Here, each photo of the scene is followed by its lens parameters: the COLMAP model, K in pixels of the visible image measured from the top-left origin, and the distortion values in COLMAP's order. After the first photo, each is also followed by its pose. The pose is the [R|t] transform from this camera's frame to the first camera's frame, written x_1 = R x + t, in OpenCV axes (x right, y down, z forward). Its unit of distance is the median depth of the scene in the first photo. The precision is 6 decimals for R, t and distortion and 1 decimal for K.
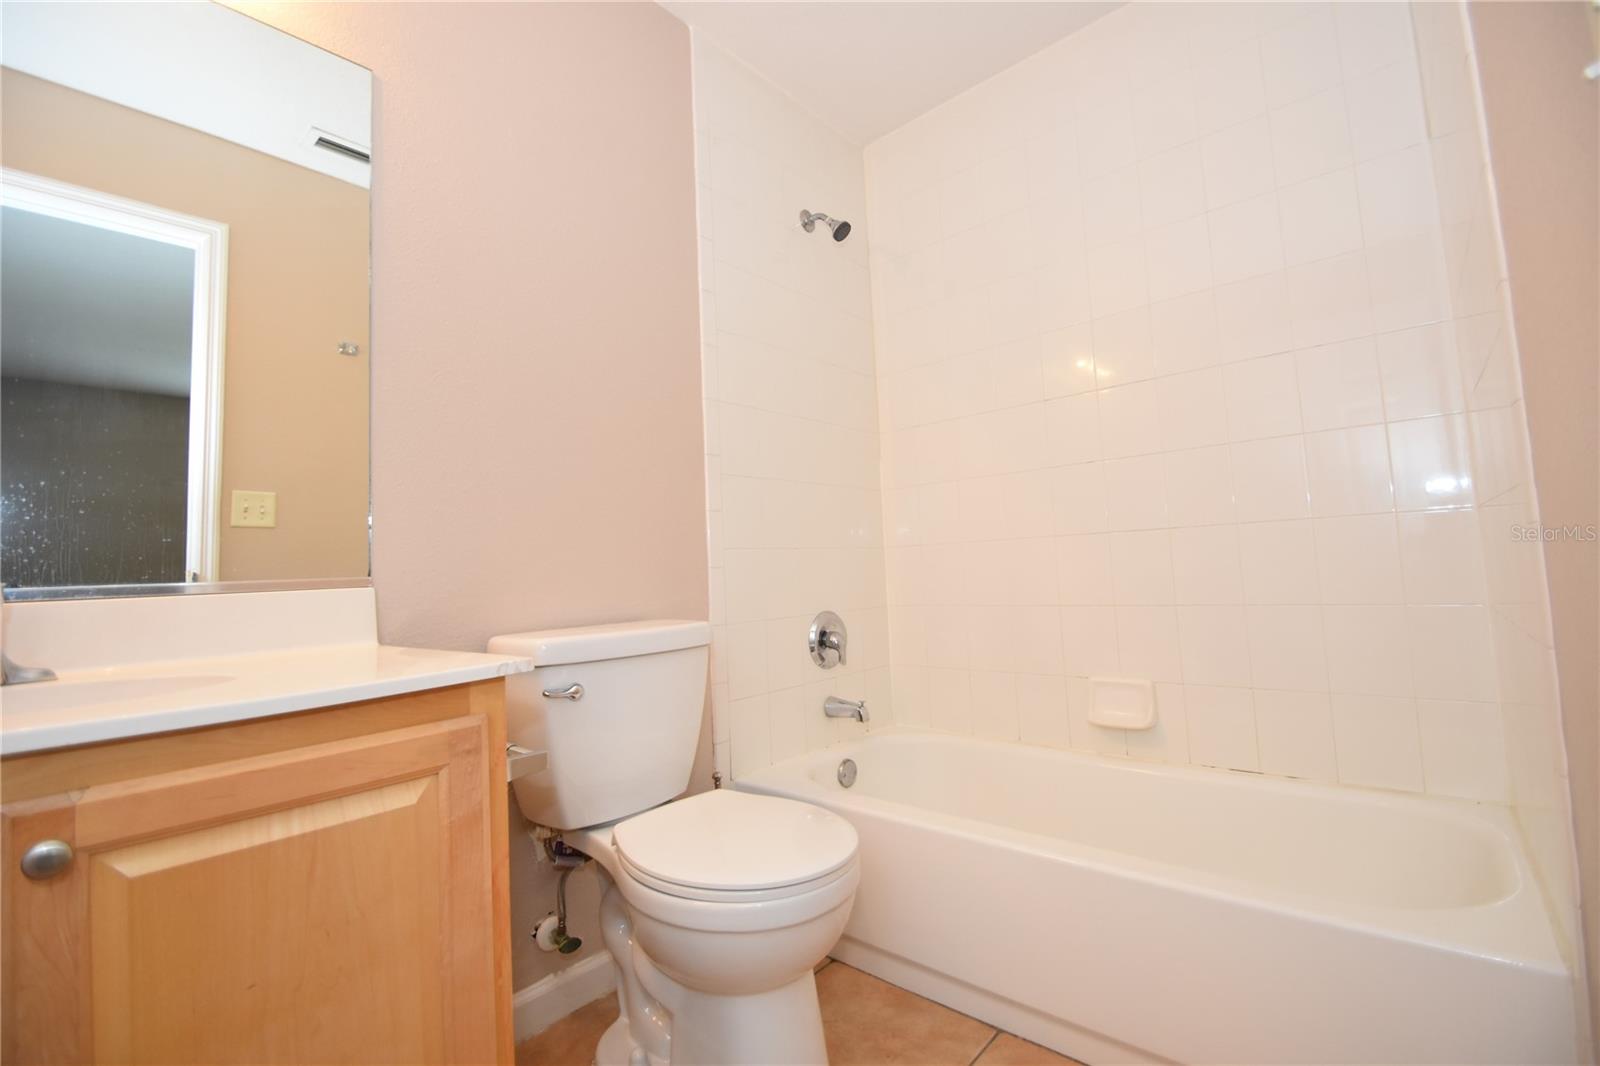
lens RADIAL K [[696.5, 0, 808.2], [0, 696.5, 522.3], [0, 0, 1]] dist [0.008954, -0.014034]
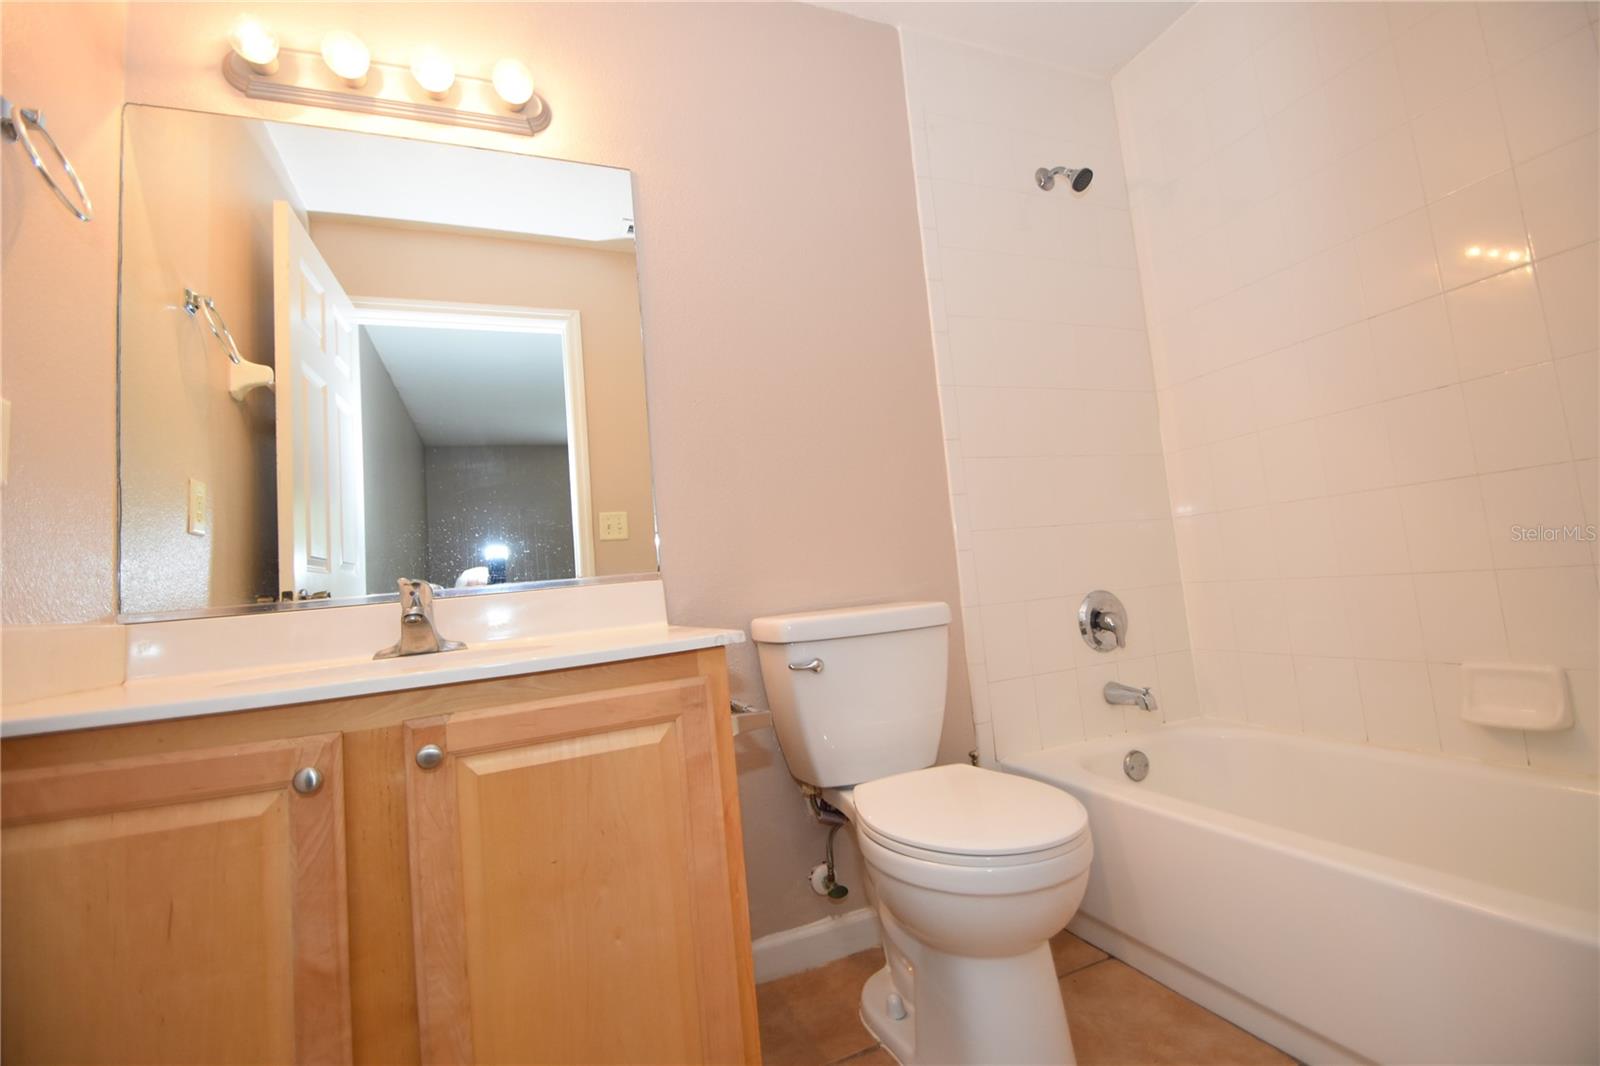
lens RADIAL K [[696.5, 0, 799.6], [0, 696.5, 523.5], [0, 0, 1]] dist [0.008954, -0.014034]
pose [[0.897600, -0.073503, -0.434639, 0.134631], [0.080721, 0.996735, -0.001859, 0.012644], [0.433357, -0.033416, 0.900603, -0.017160]]
